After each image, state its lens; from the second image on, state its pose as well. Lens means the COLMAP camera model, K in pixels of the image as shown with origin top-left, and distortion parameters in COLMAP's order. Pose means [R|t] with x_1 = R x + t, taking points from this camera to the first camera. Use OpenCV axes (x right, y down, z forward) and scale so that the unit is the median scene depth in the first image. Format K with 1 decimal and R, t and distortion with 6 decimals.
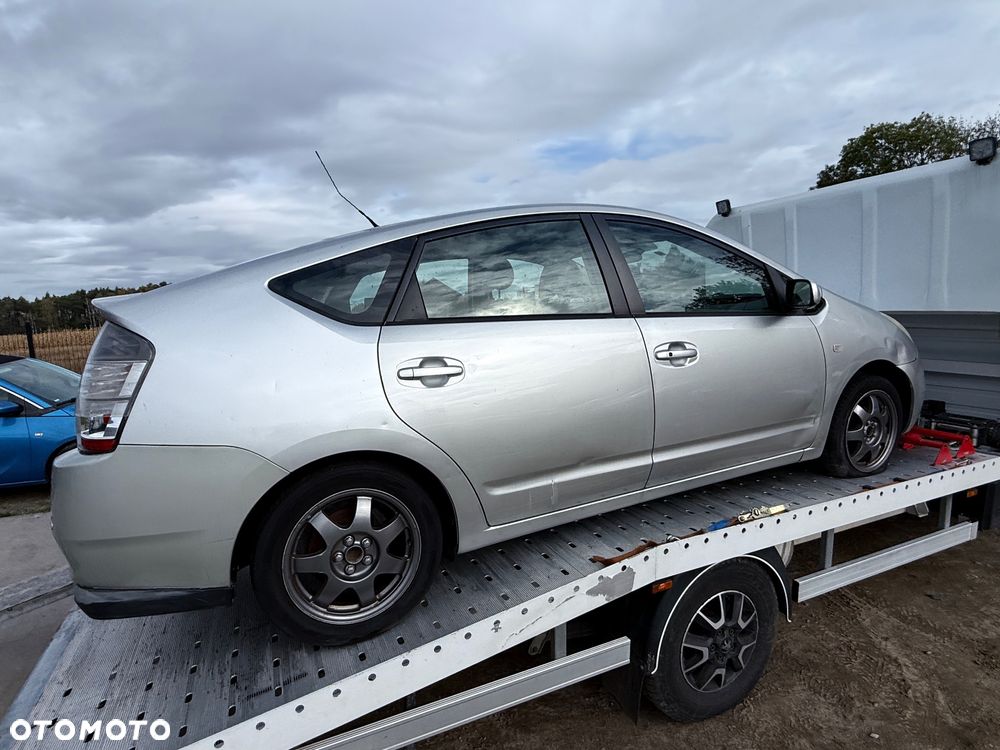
lens RADIAL K [[529.2, 0, 498.1], [0, 529.2, 381.8], [0, 0, 1]] dist [0.000093, -0.000154]
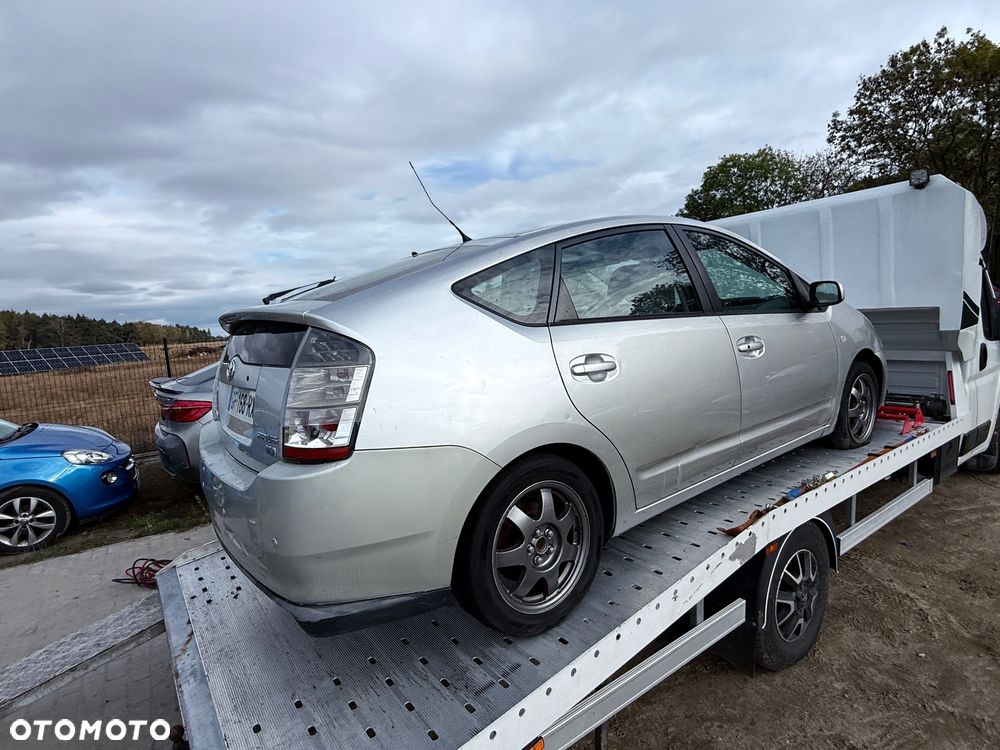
lens RADIAL K [[529.2, 0, 496.9], [0, 529.2, 386.2], [0, 0, 1]] dist [0.000093, -0.000154]
pose [[0.978802, -0.053508, 0.197697, -0.373337], [0.058190, 0.998144, -0.017946, 0.018638], [-0.196370, 0.029069, 0.980099, -0.008767]]
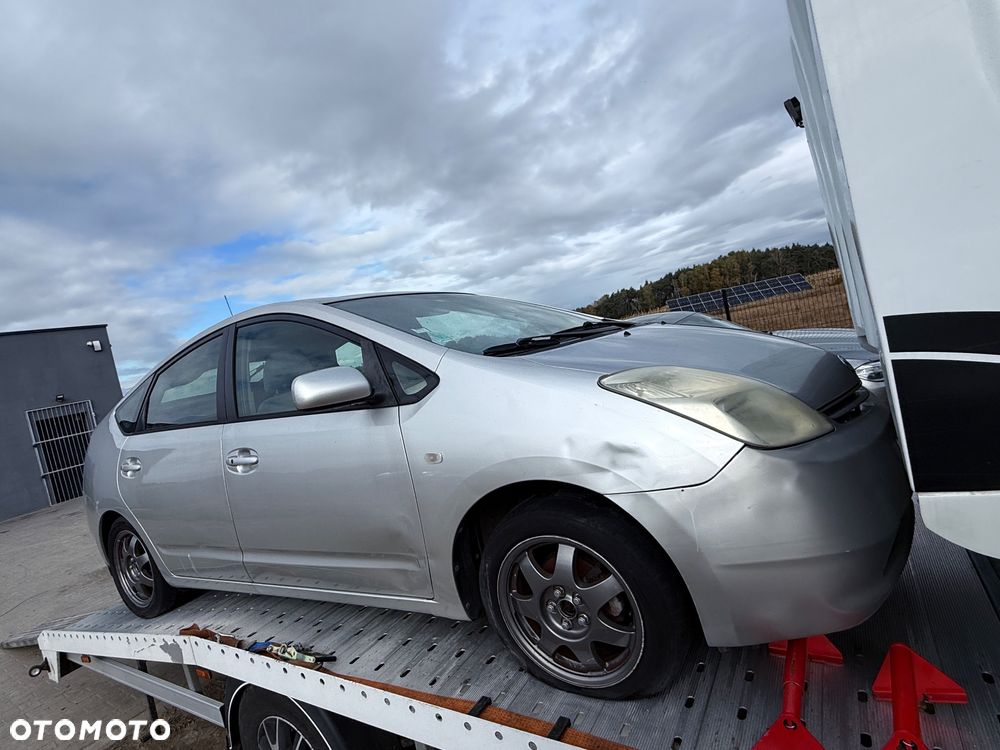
lens RADIAL K [[529.2, 0, 490.1], [0, 529.2, 359.1], [0, 0, 1]] dist [0.000093, -0.000154]
pose [[0.521736, -0.040903, -0.852126, 0.306516], [0.072543, 0.997359, -0.003458, -0.071120], [0.850017, -0.060012, 0.523325, 0.300952]]
